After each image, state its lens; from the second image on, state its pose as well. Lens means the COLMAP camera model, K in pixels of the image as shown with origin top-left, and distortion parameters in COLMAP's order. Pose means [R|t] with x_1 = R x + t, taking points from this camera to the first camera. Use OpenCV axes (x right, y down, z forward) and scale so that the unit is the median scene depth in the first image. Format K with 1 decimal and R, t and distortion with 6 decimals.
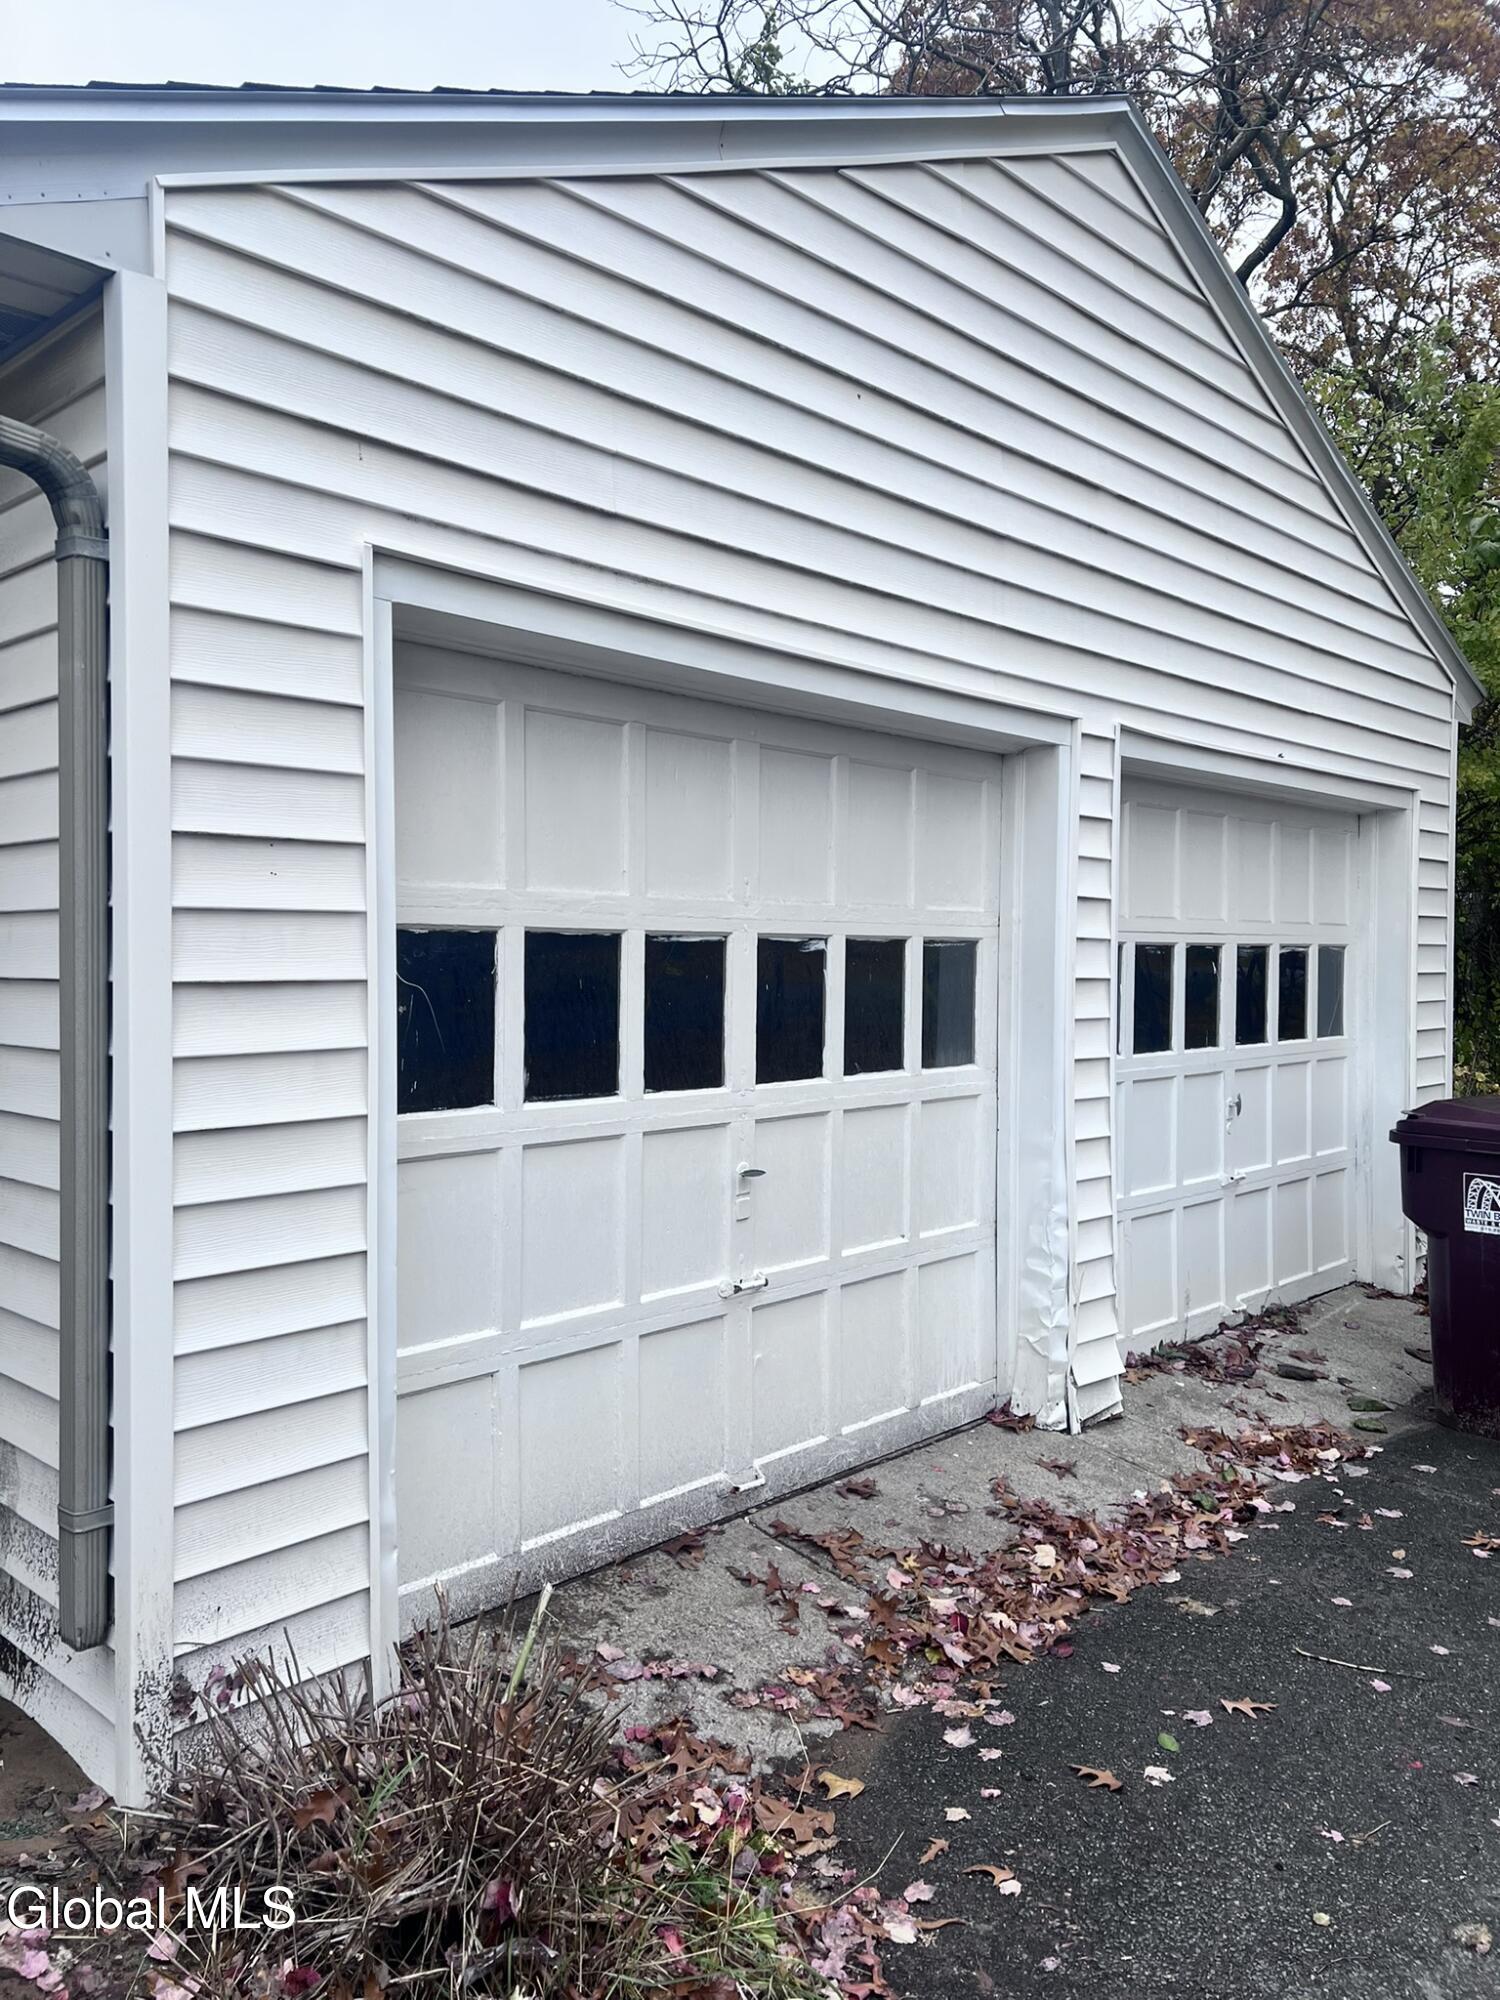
lens RADIAL K [[1505.8, 0, 752.3], [0, 1505.8, 991.4], [0, 0, 1]] dist [0.046178, -0.042299]
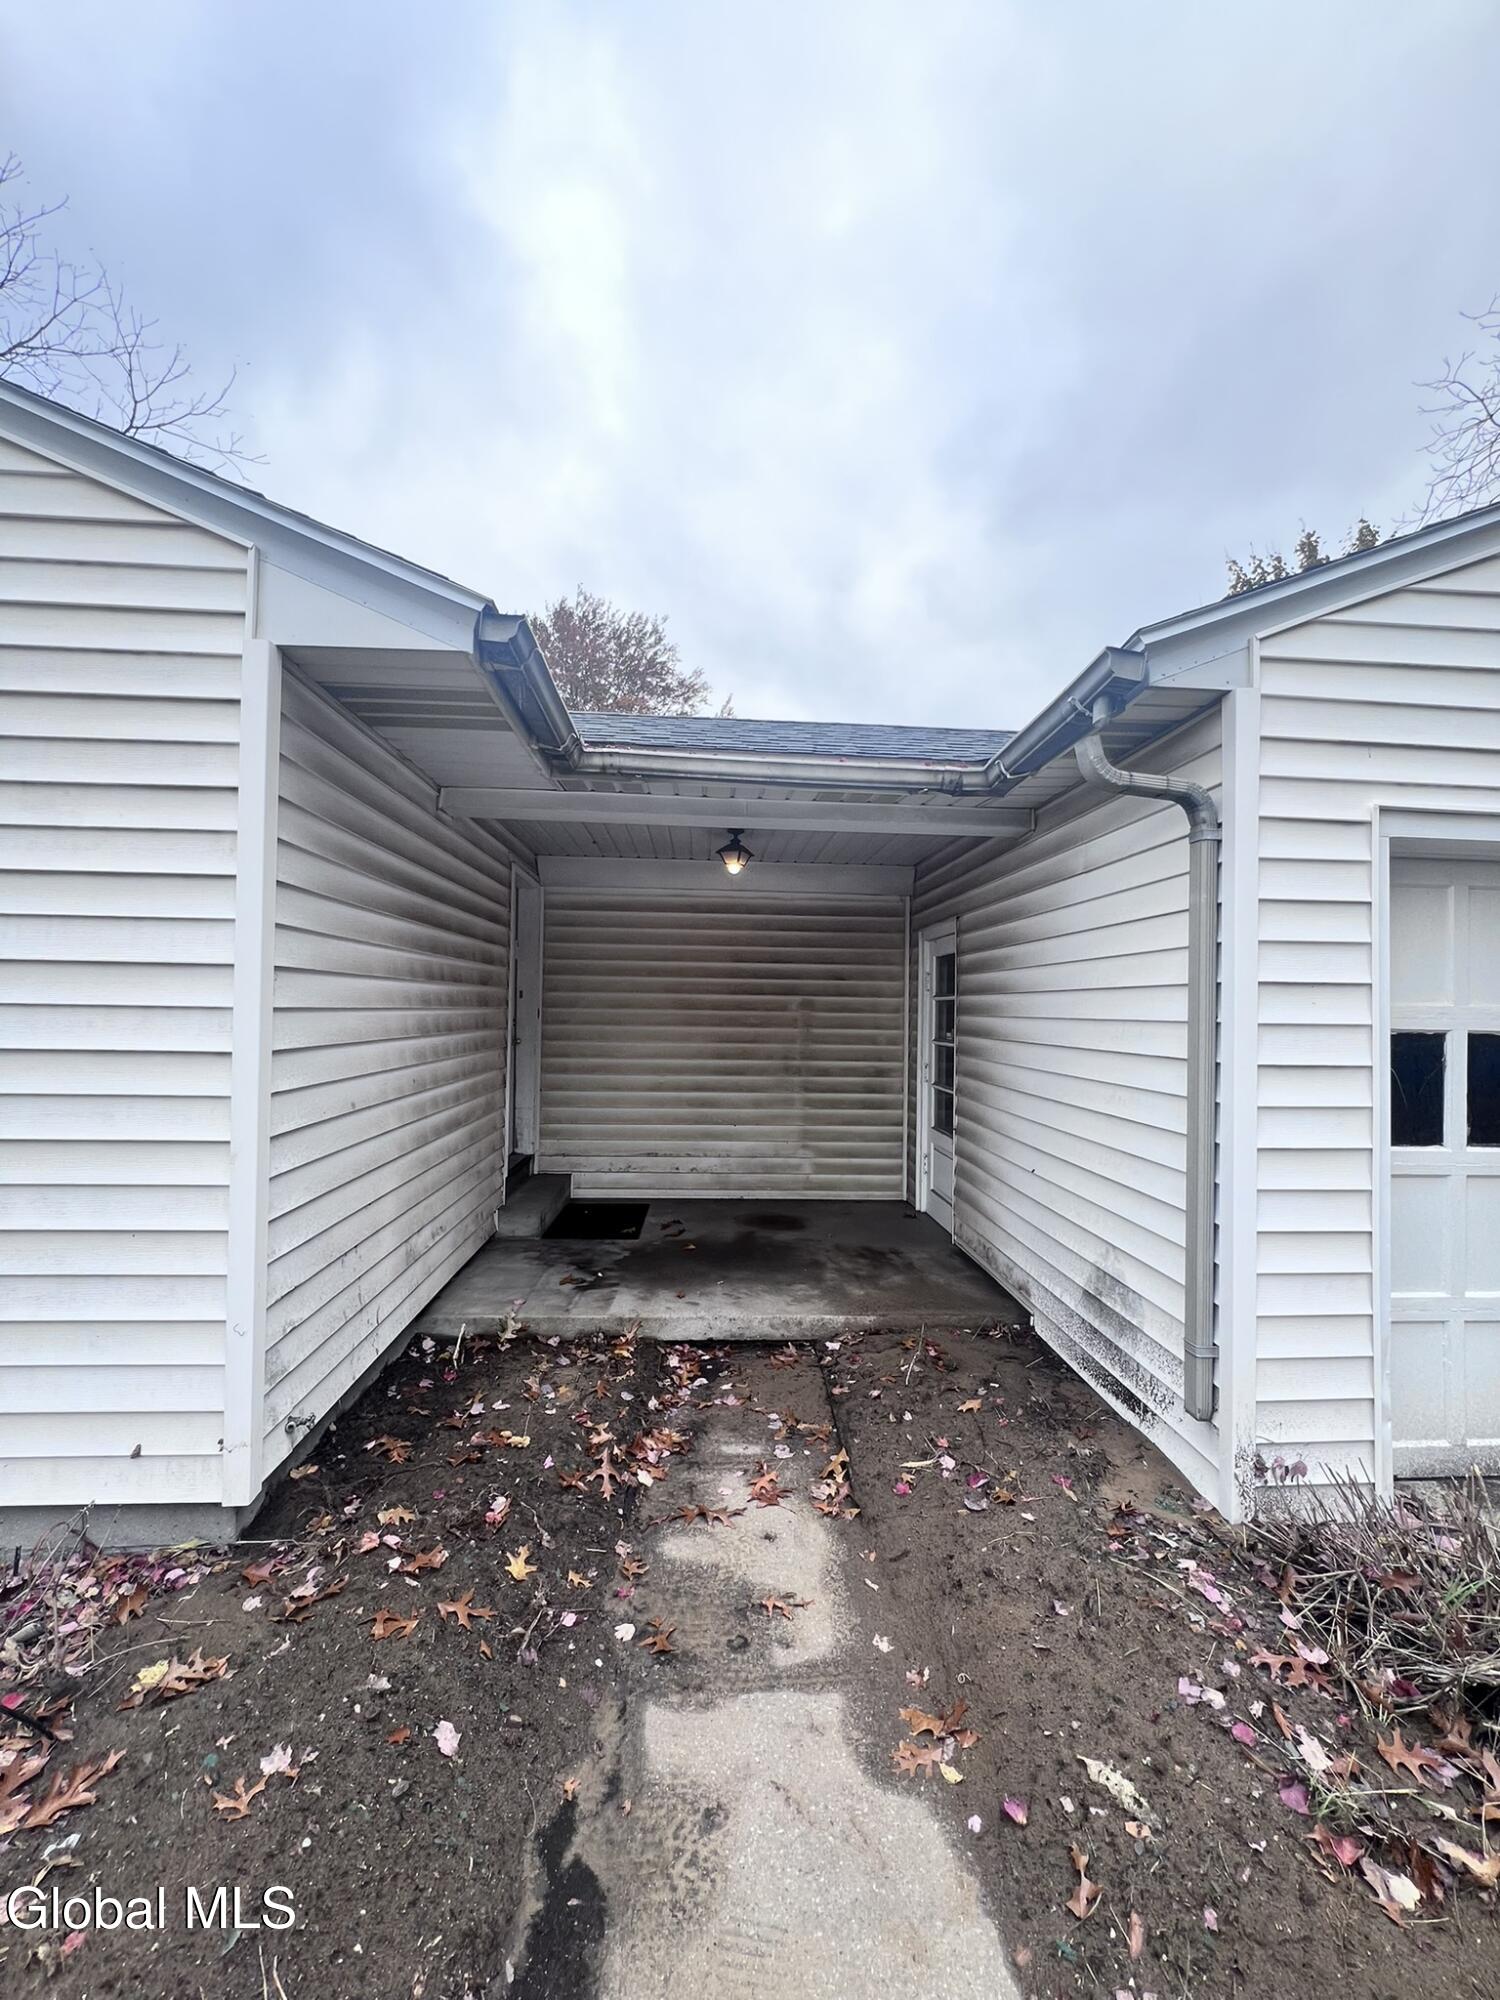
lens RADIAL K [[802.0, 0, 753.0], [0, 802.0, 989.1], [0, 0, 1]] dist [-0.000294, -0.000188]
pose [[0.733551, -0.005805, -0.679610, -0.159283], [-0.030806, 0.998652, -0.041781, -0.034470], [0.678936, 0.051584, 0.732383, -0.108252]]
